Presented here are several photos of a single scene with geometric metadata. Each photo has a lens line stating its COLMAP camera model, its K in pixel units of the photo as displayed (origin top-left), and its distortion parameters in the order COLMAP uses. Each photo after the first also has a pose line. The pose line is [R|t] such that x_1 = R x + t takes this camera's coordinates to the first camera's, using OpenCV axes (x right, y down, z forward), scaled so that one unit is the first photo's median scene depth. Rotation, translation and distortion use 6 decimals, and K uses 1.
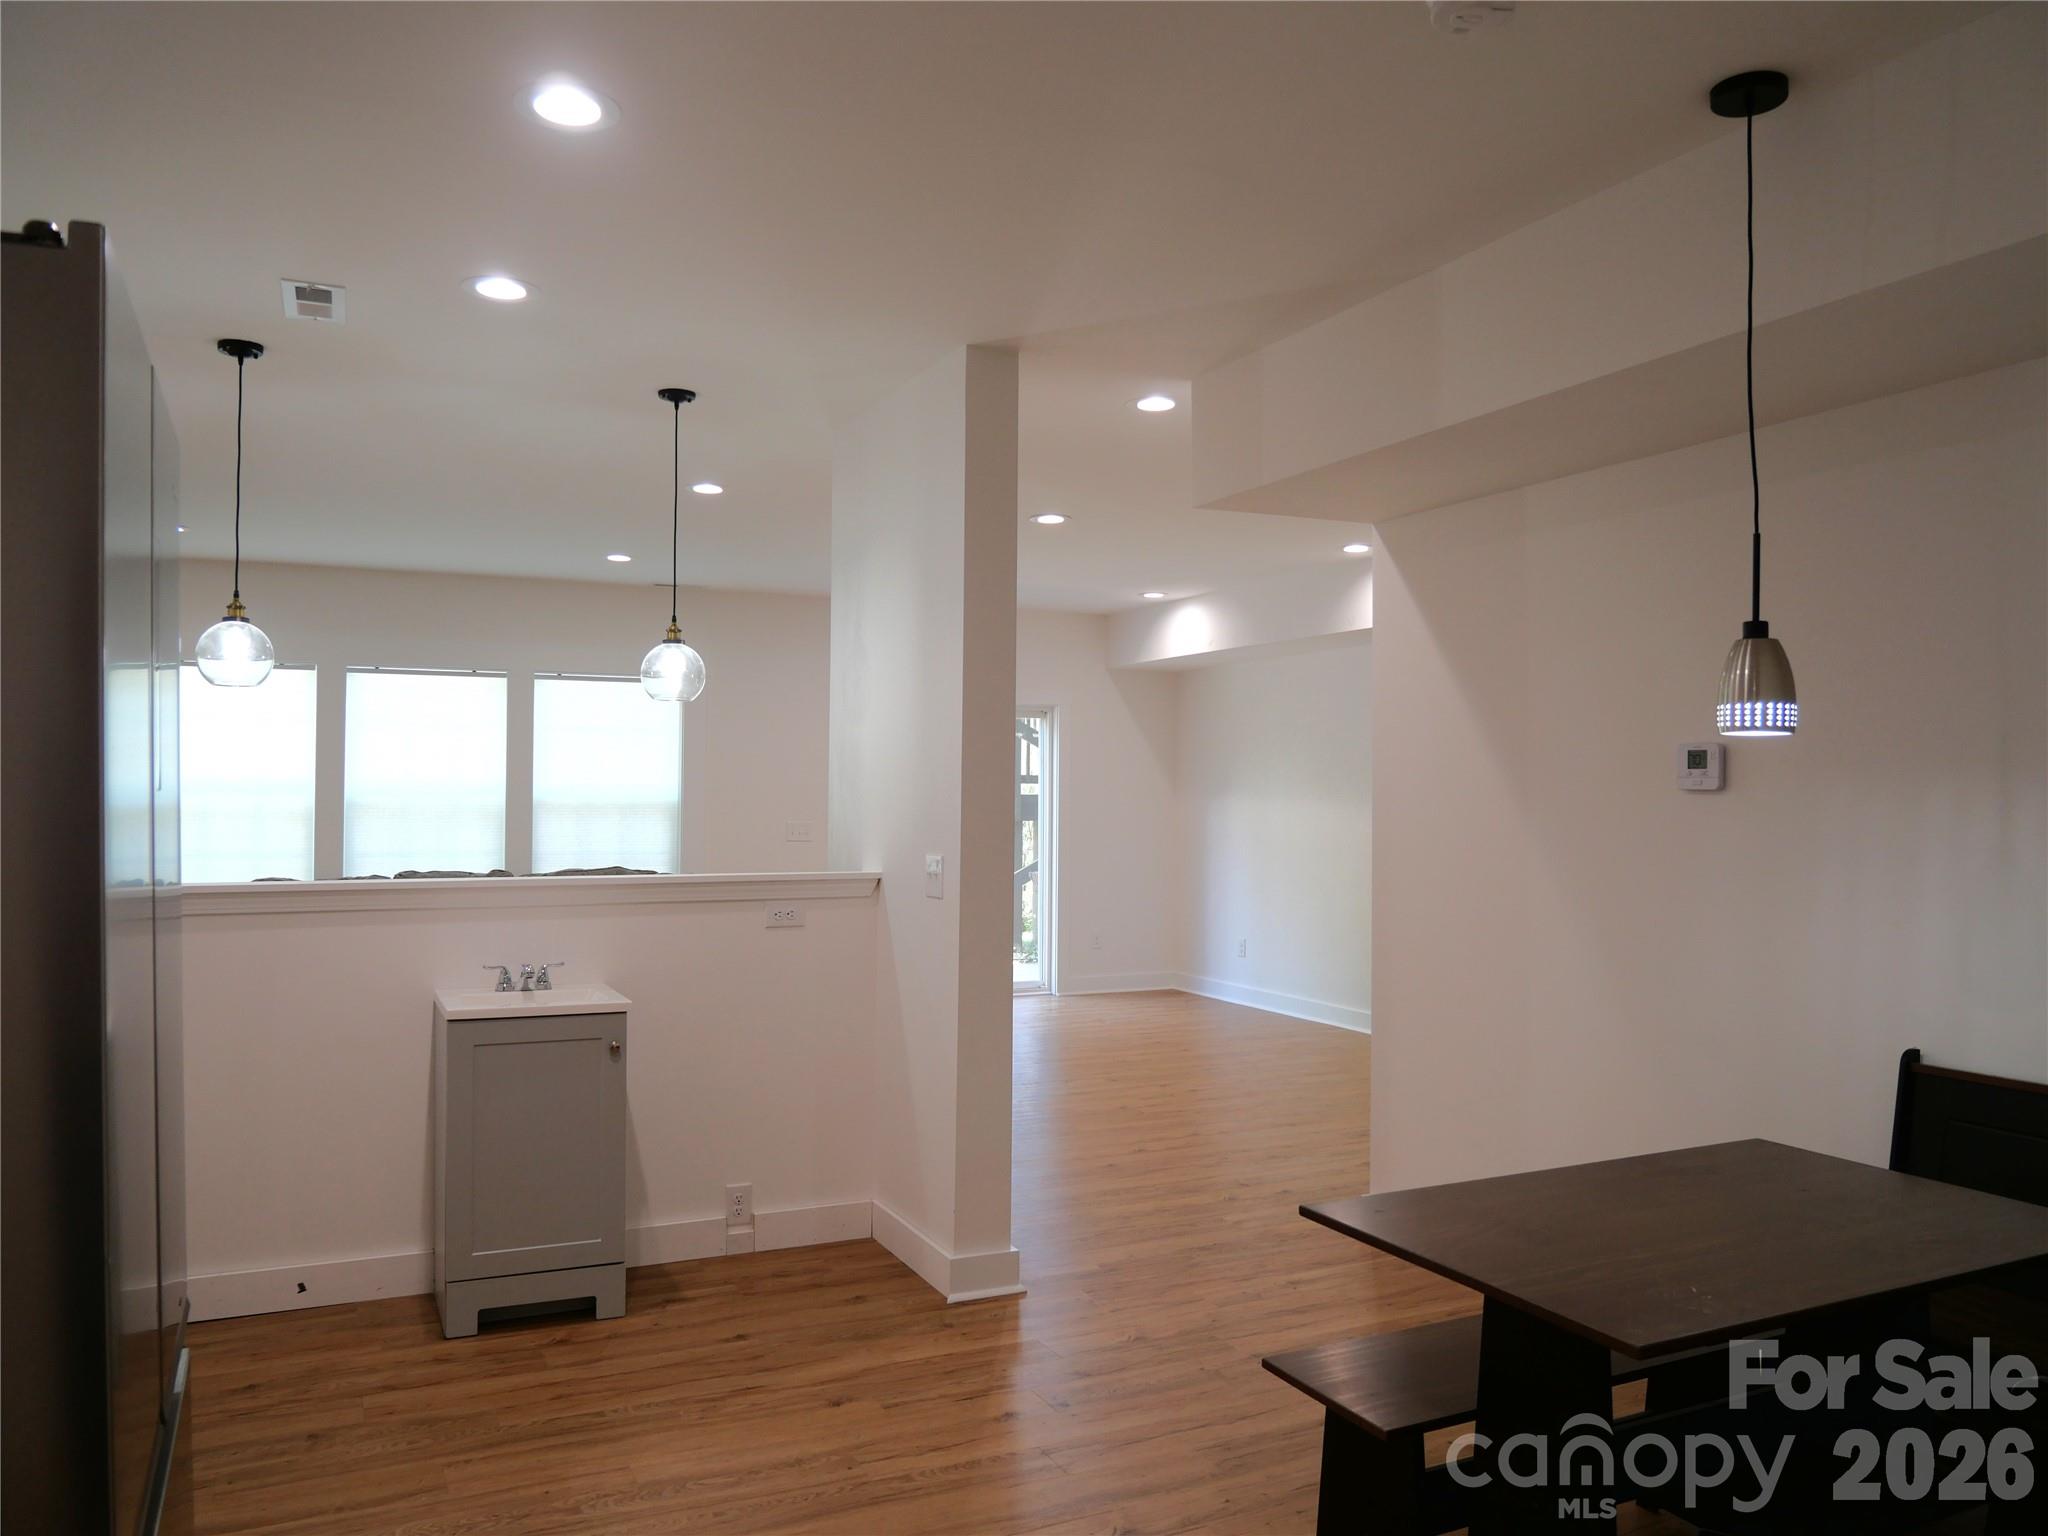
lens RADIAL K [[1482.0, 0, 1026.6], [0, 1482.0, 778.6], [0, 0, 1]] dist [-0.051974, 0.025141]
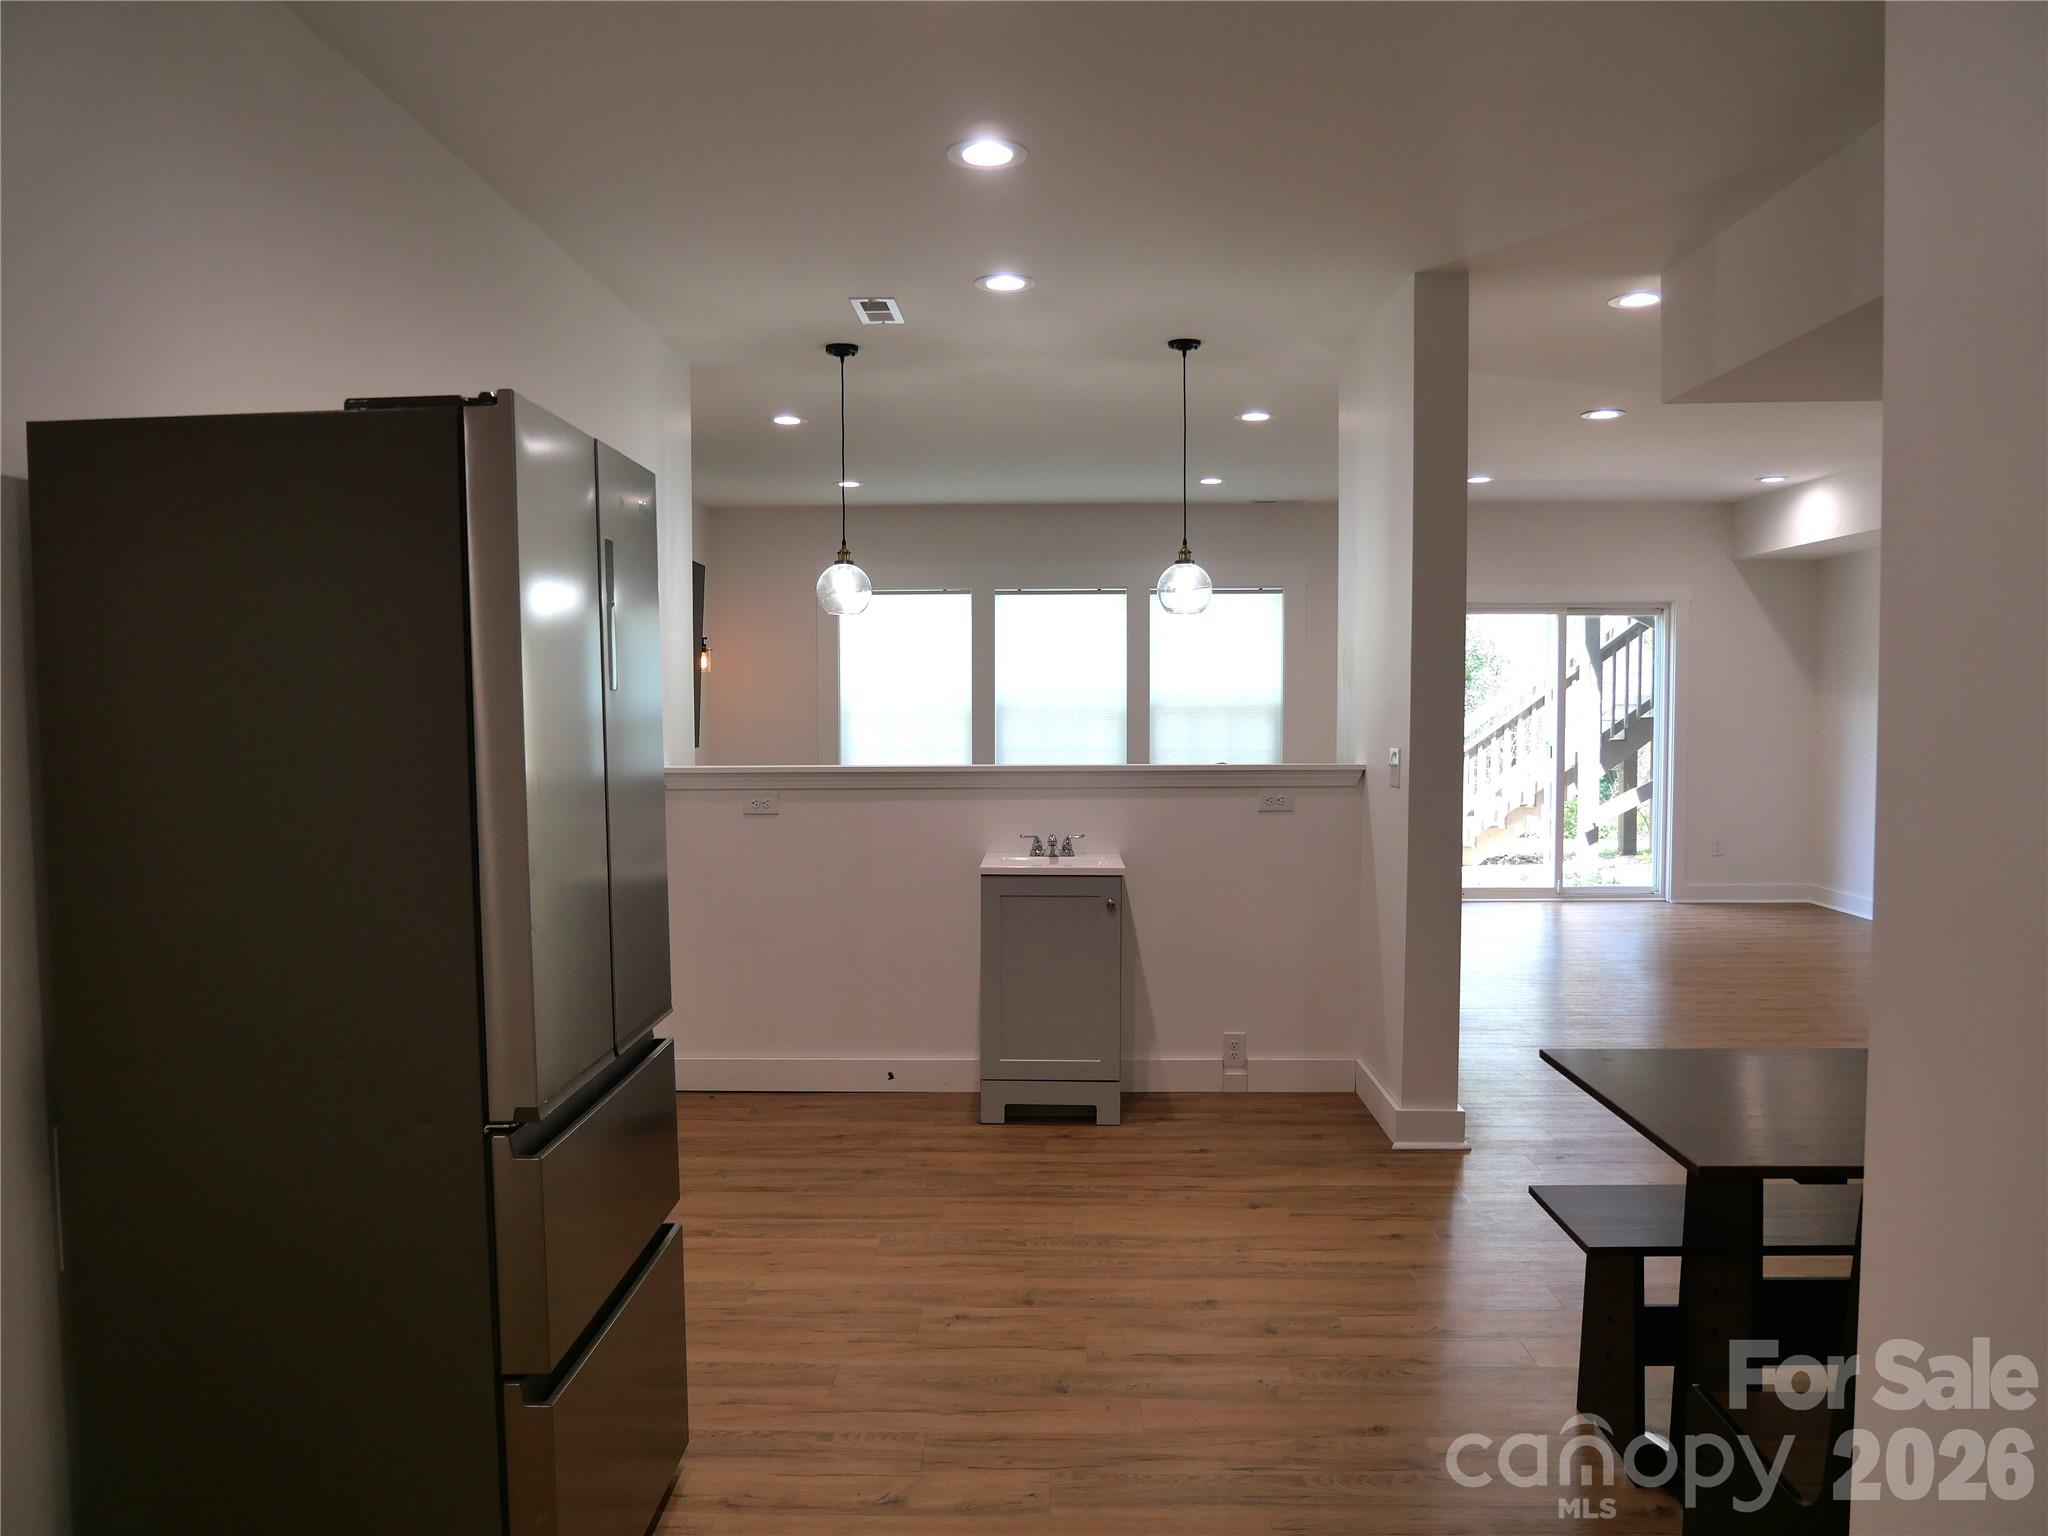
lens RADIAL K [[1482.0, 0, 1026.6], [0, 1482.0, 778.6], [0, 0, 1]] dist [-0.051974, 0.025141]
pose [[0.891292, 0.016094, -0.453145, 0.199131], [0.013107, 0.998038, 0.061227, 0.003923], [0.453241, -0.060511, 0.889332, -0.101656]]
